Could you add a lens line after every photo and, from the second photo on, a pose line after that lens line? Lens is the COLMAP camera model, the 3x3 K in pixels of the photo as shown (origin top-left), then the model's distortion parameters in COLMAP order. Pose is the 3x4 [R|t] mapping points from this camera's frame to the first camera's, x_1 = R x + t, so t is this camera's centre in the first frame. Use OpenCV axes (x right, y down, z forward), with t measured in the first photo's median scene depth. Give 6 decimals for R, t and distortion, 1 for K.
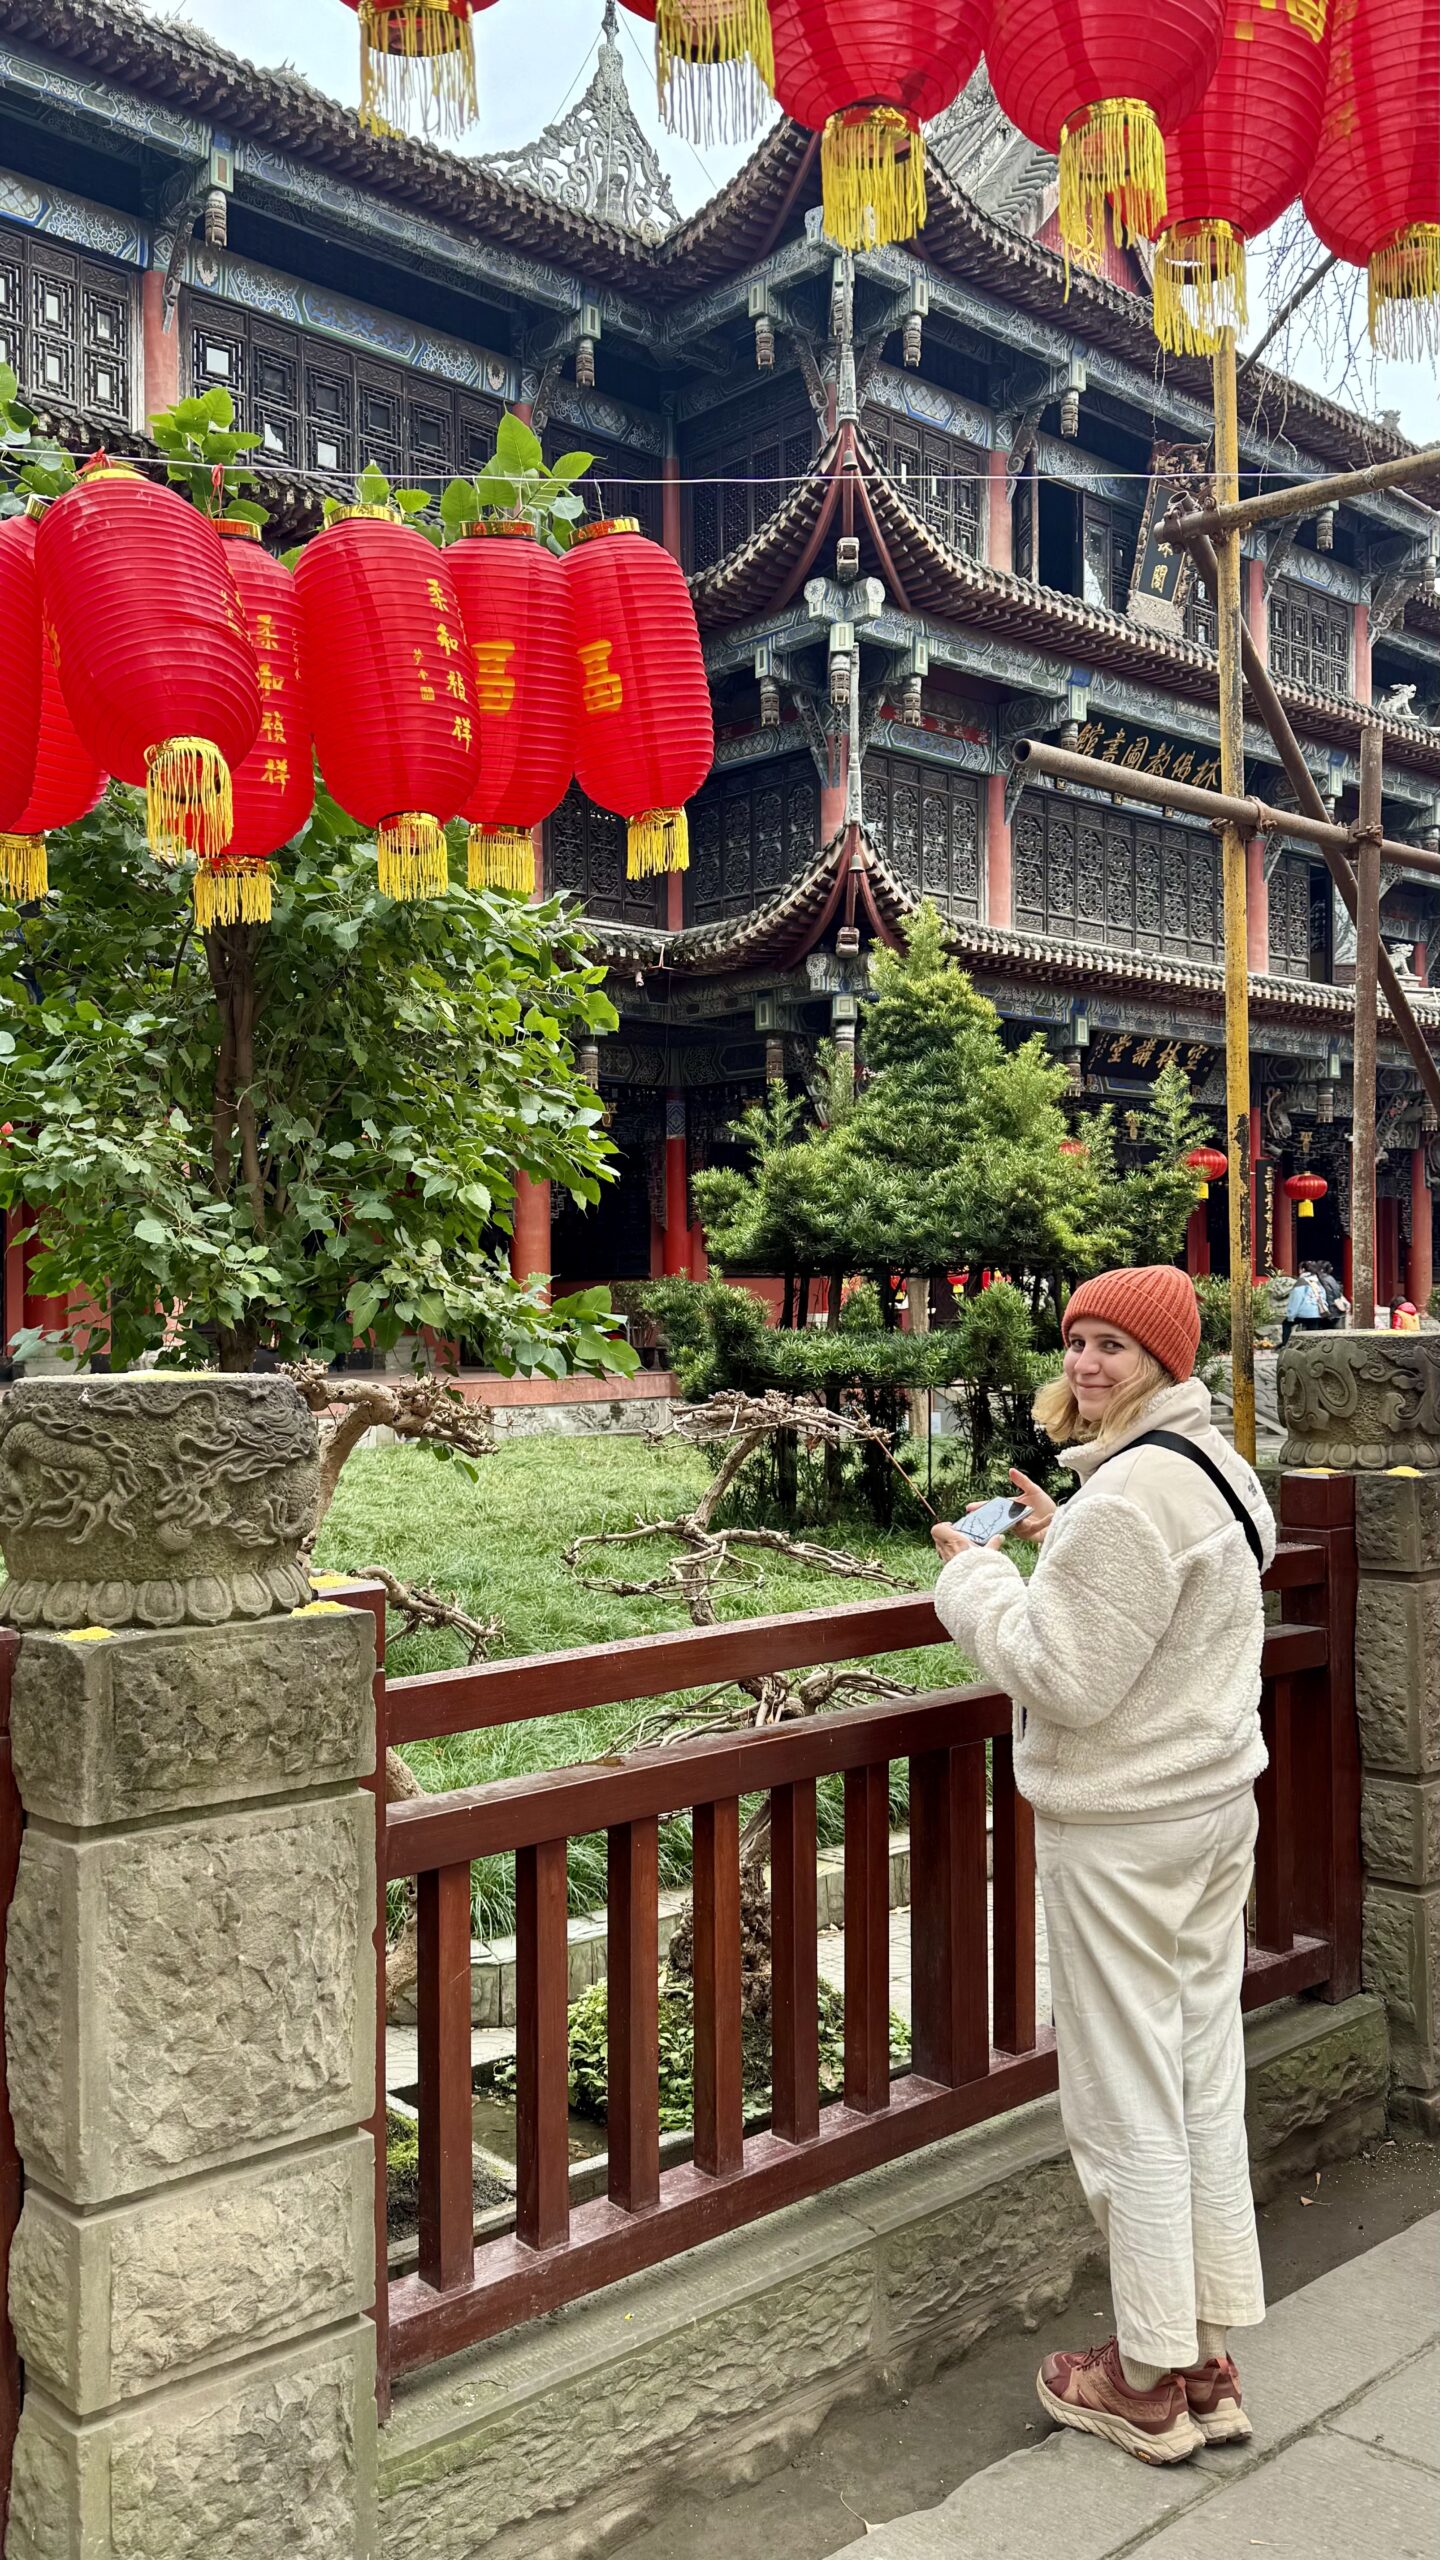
lens RADIAL K [[2121.7, 0, 720.0], [0, 2121.7, 1280.0], [0, 0, 1]] dist [0.198864, -0.431185]
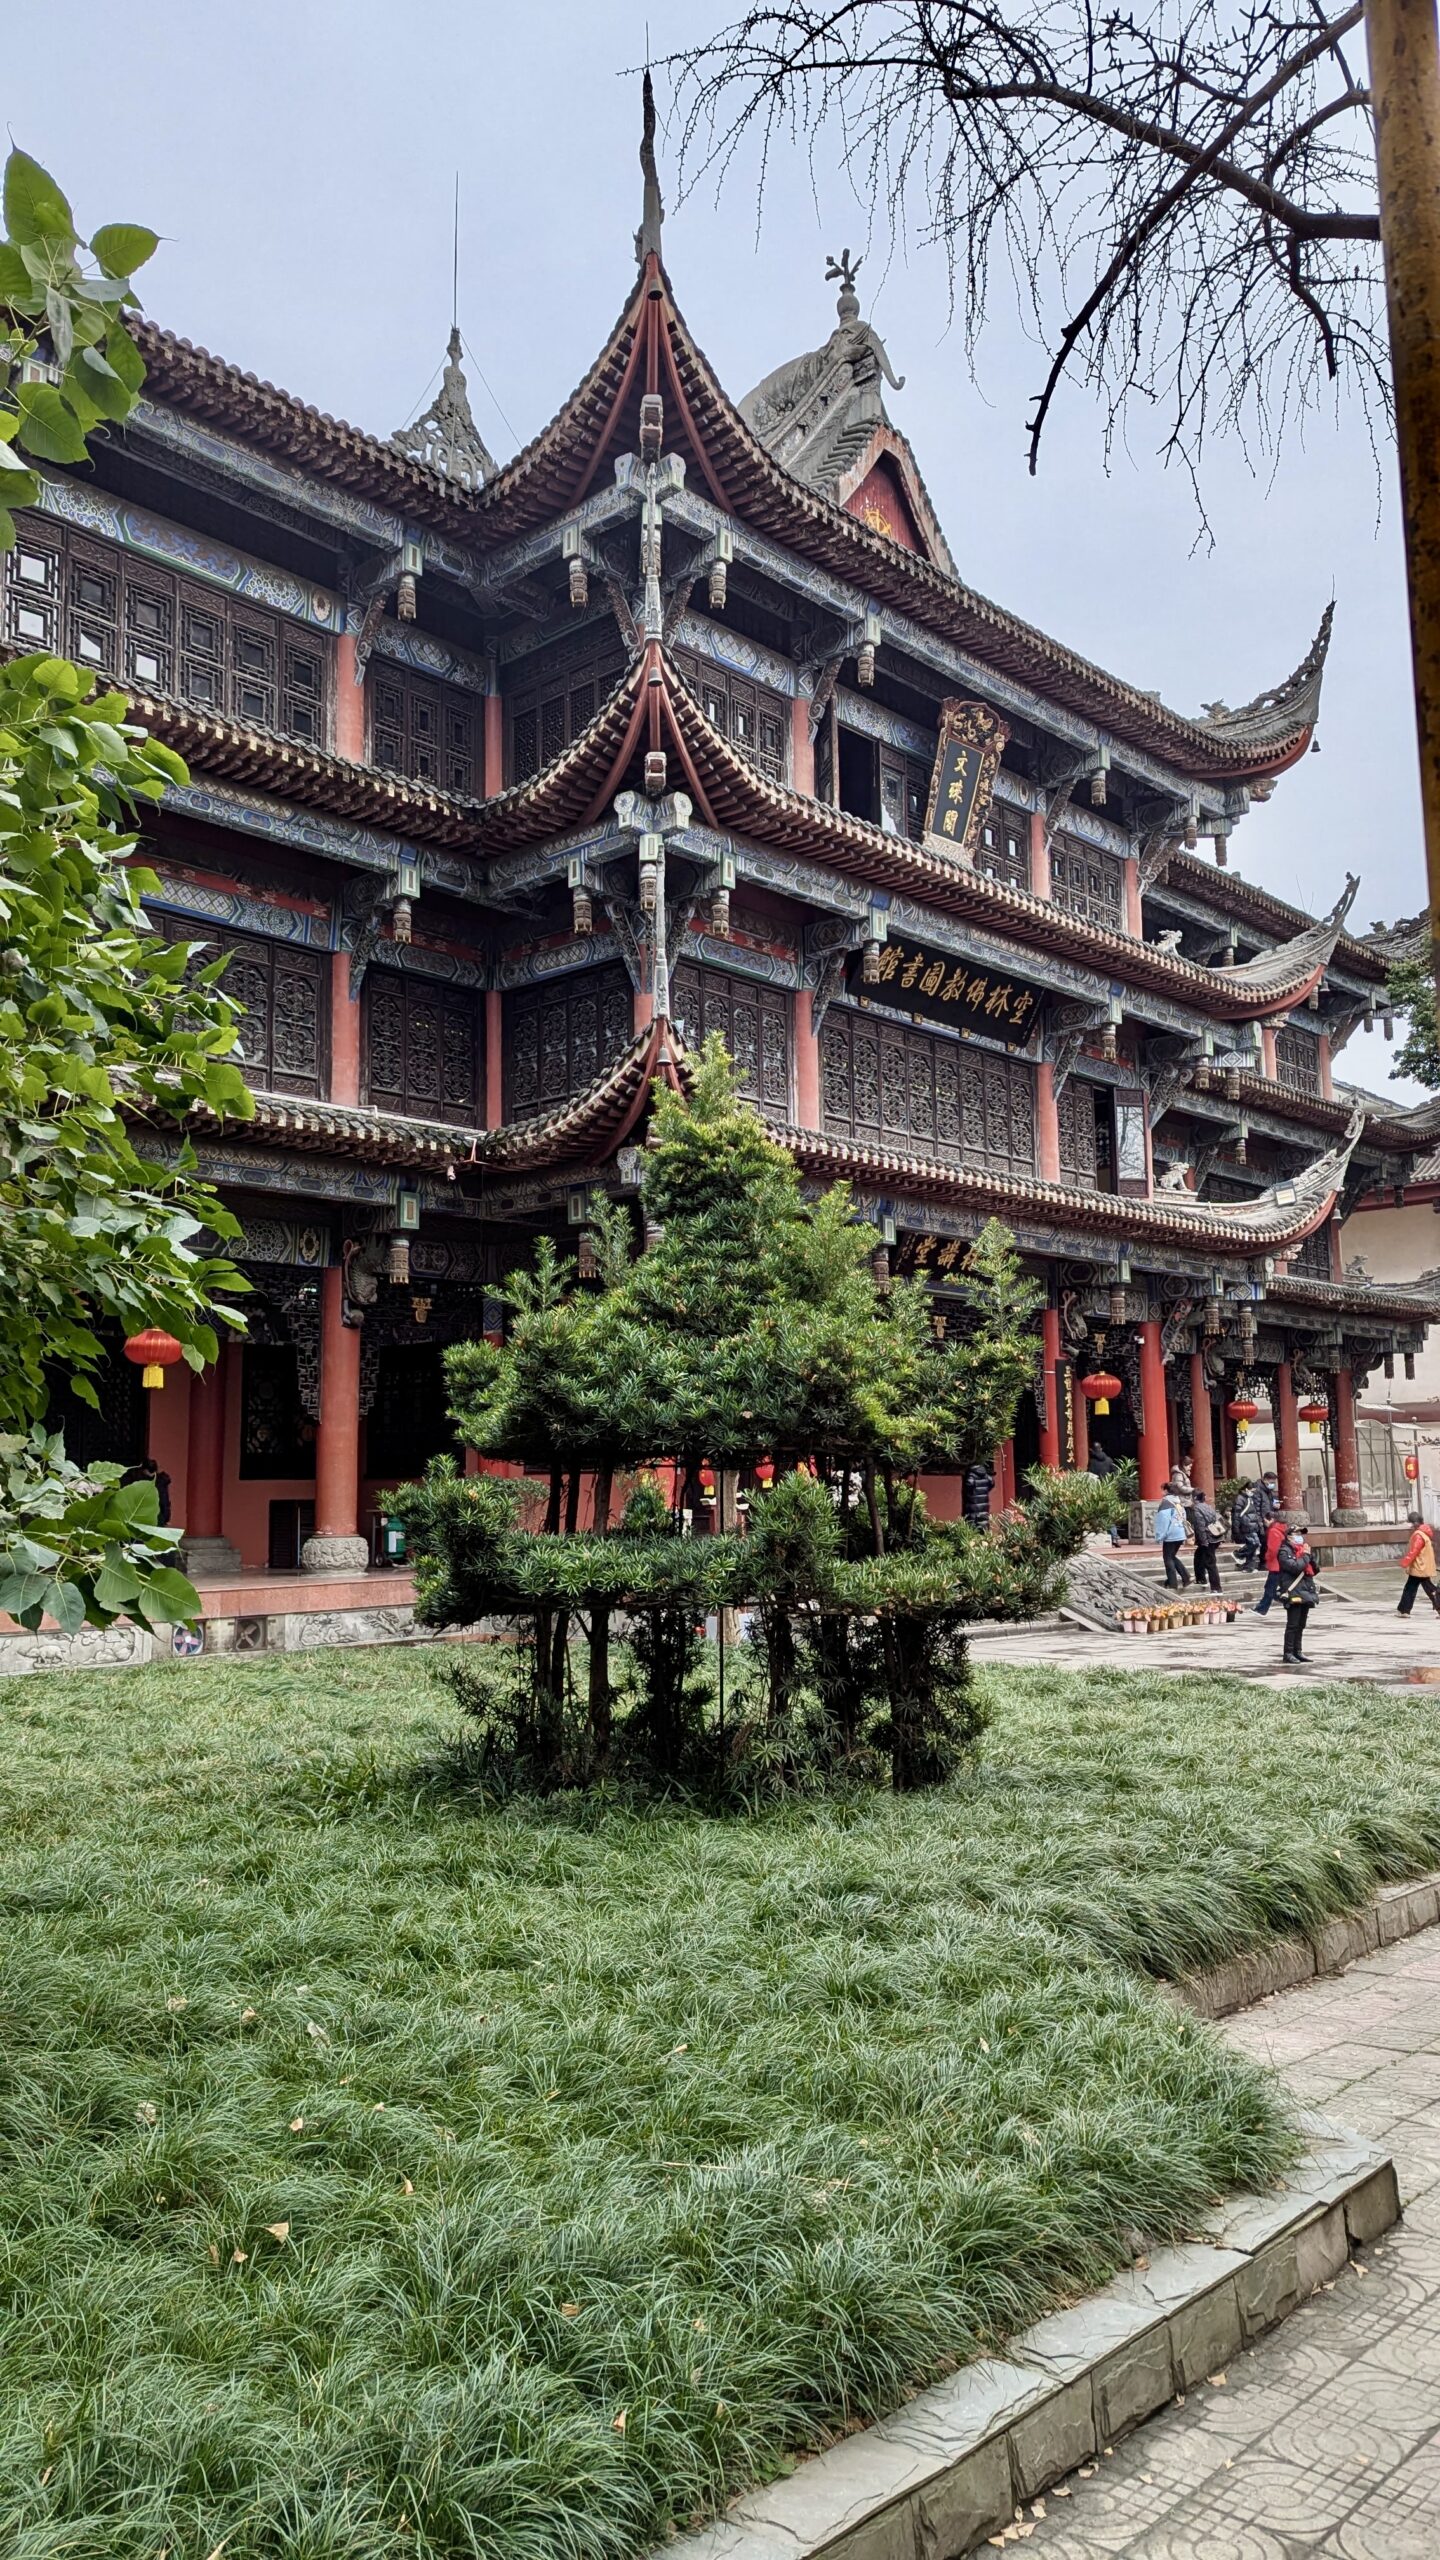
lens RADIAL K [[1856.5, 0, 709.0], [0, 1856.5, 1253.4], [0, 0, 1]] dist [0.089871, -0.090079]
pose [[0.997501, 0.004250, 0.070528, 0.022403], [0.004243, 0.992784, -0.119844, 0.001117], [-0.070529, 0.119844, 0.990284, 0.139618]]
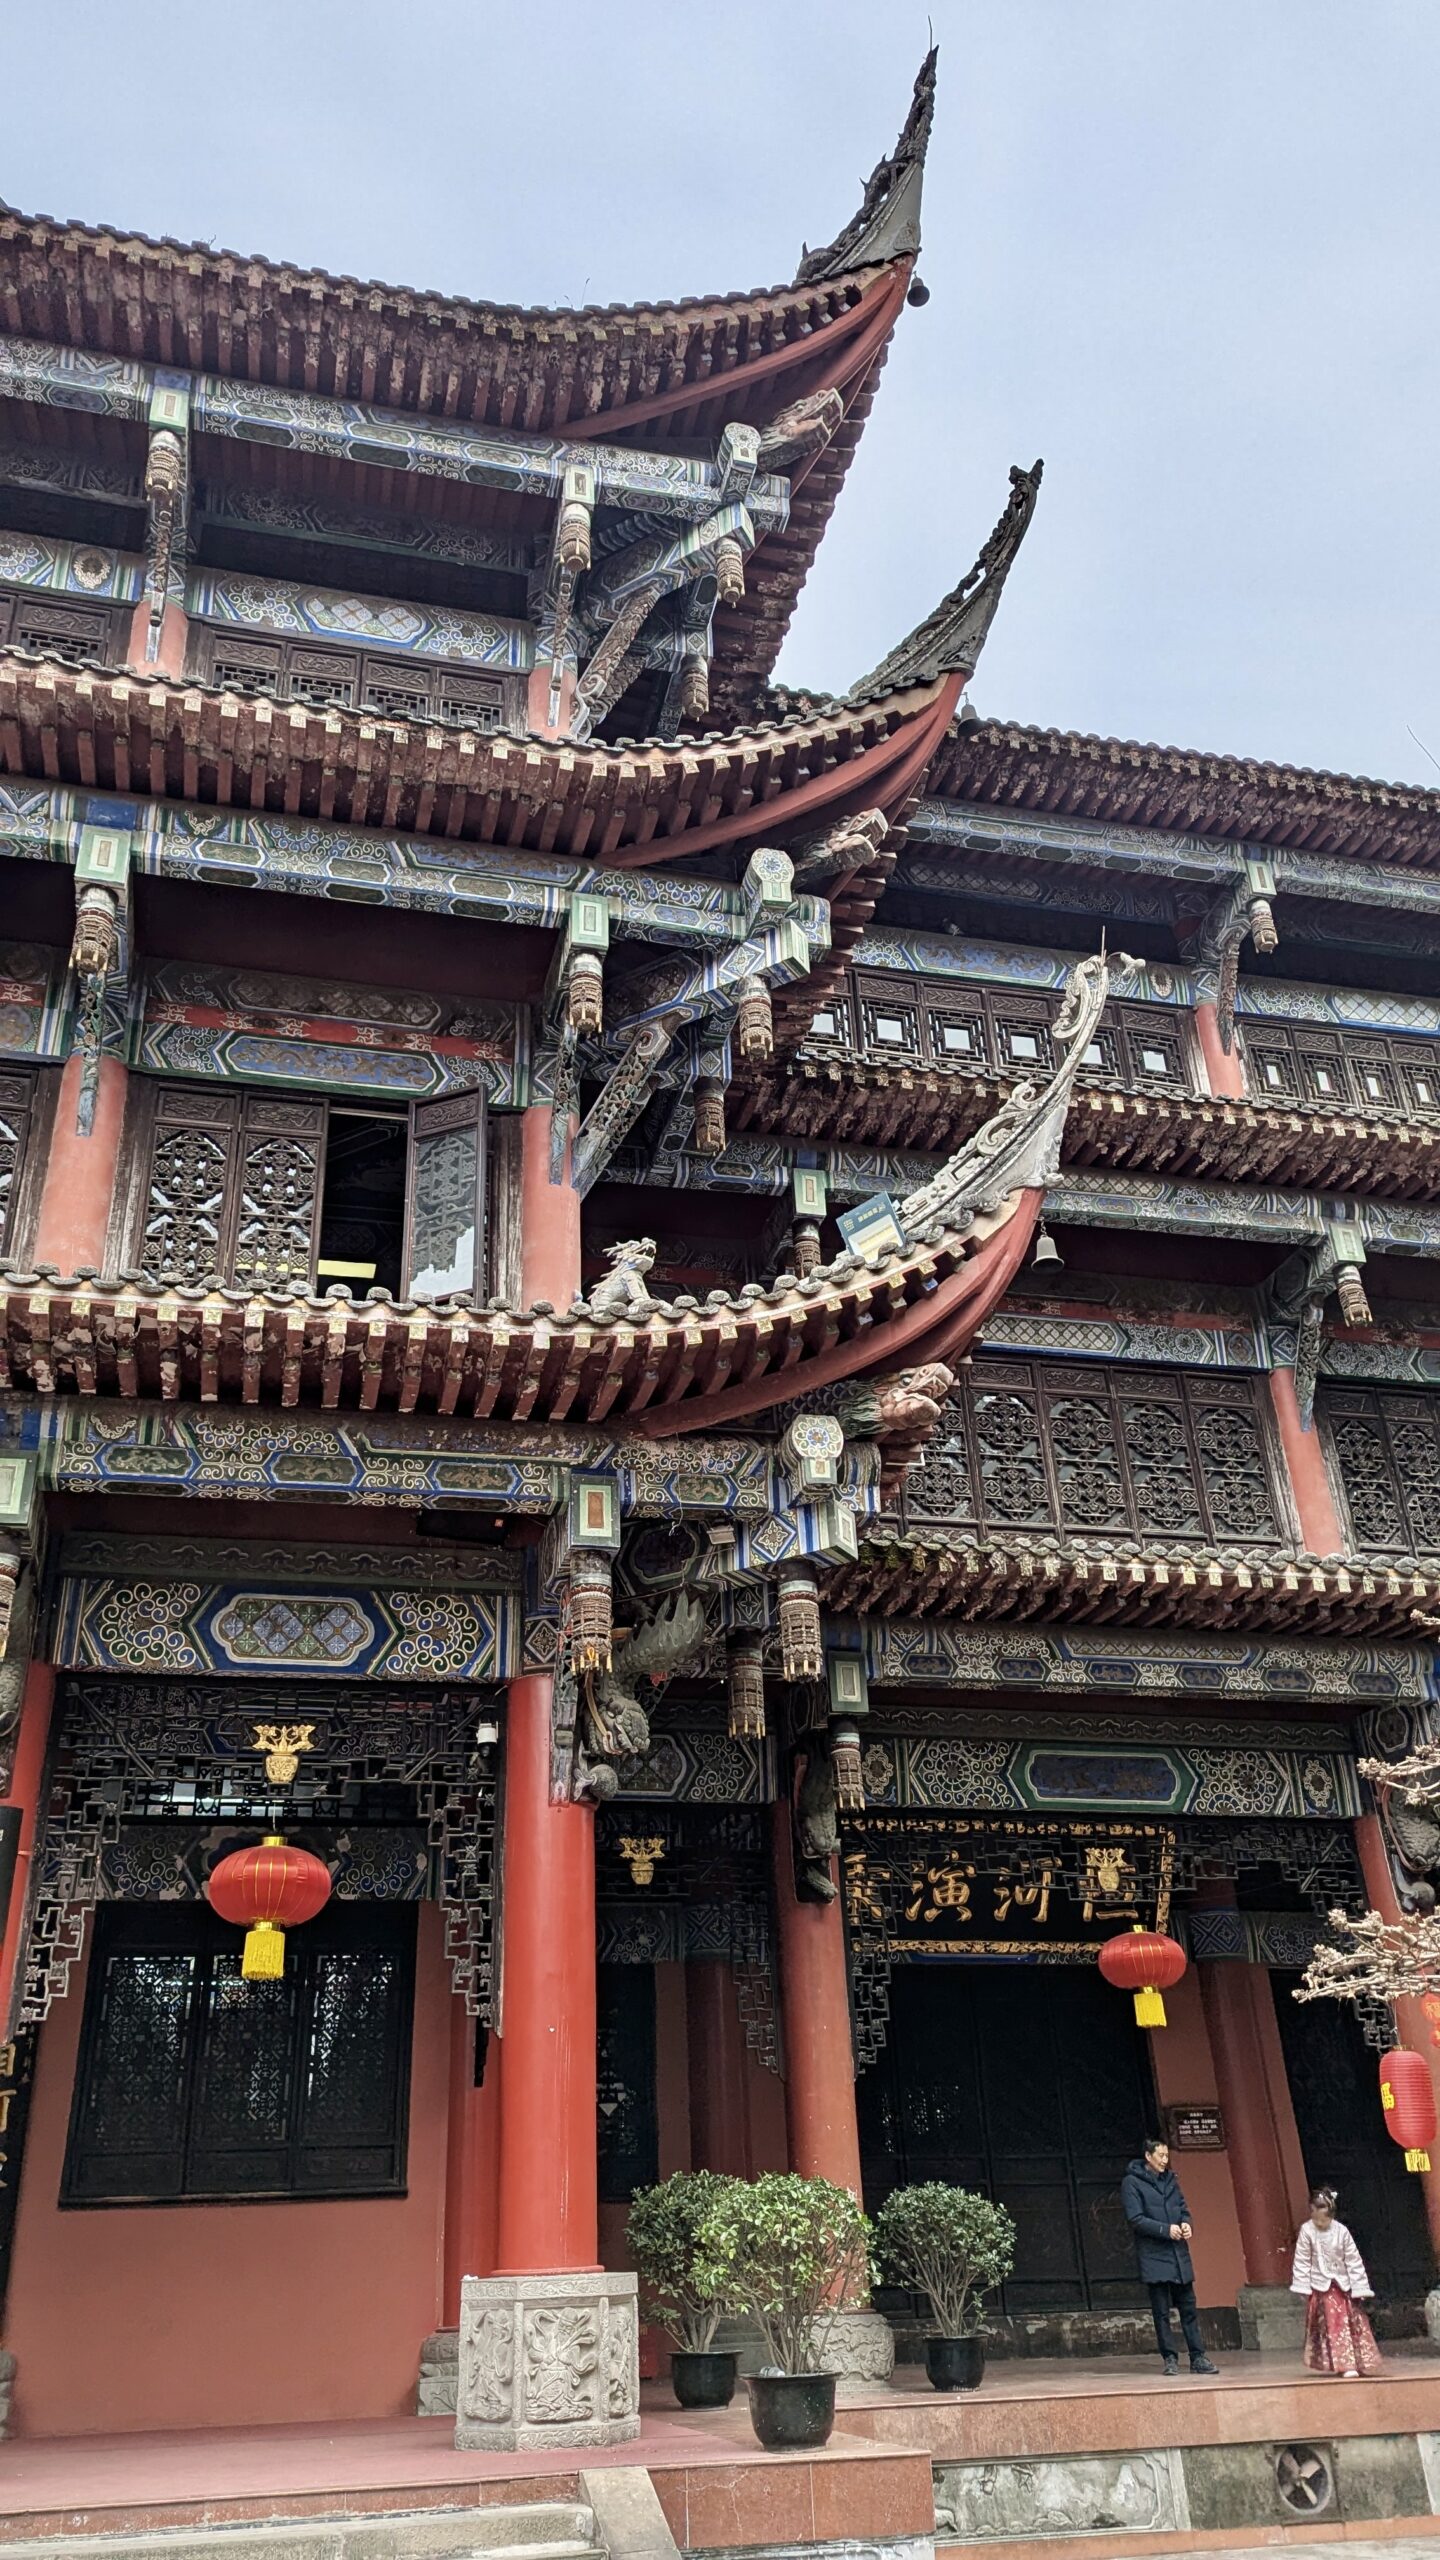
lens RADIAL K [[1790.1, 0, 684.5], [0, 1790.1, 1282.3], [0, 0, 1]] dist [0.045771, -0.001537]
pose [[0.863945, -0.249373, -0.437506, 0.679555], [0.030041, 0.892756, -0.449538, 0.004560], [0.502689, 0.375234, 0.778783, 1.074090]]
